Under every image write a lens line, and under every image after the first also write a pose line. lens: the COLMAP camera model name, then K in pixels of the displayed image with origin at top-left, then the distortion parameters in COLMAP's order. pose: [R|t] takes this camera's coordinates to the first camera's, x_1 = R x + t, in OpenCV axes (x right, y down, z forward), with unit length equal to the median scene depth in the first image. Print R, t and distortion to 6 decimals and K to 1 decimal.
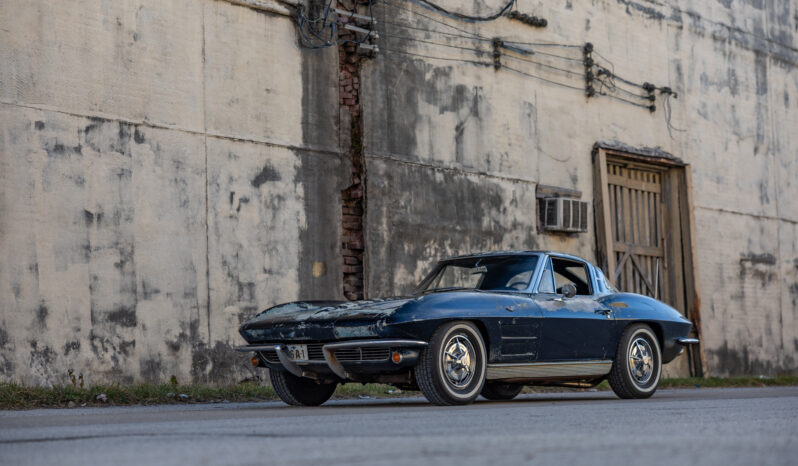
lens RADIAL K [[1526.1, 0, 397.7], [0, 1526.1, 234.2], [0, 0, 1]] dist [0.033586, 0.000000]
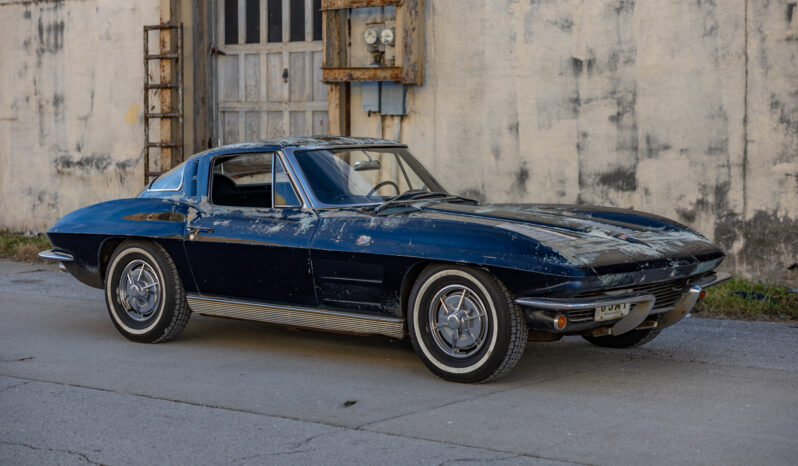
lens RADIAL K [[1526.1, 0, 397.9], [0, 1526.1, 232.7], [0, 0, 1]] dist [0.033586, 0.000000]
pose [[0.031579, 0.087606, -0.995655, 0.628702], [0.106034, 0.990236, 0.090492, -0.005964], [0.993861, -0.108431, 0.021982, 0.812281]]
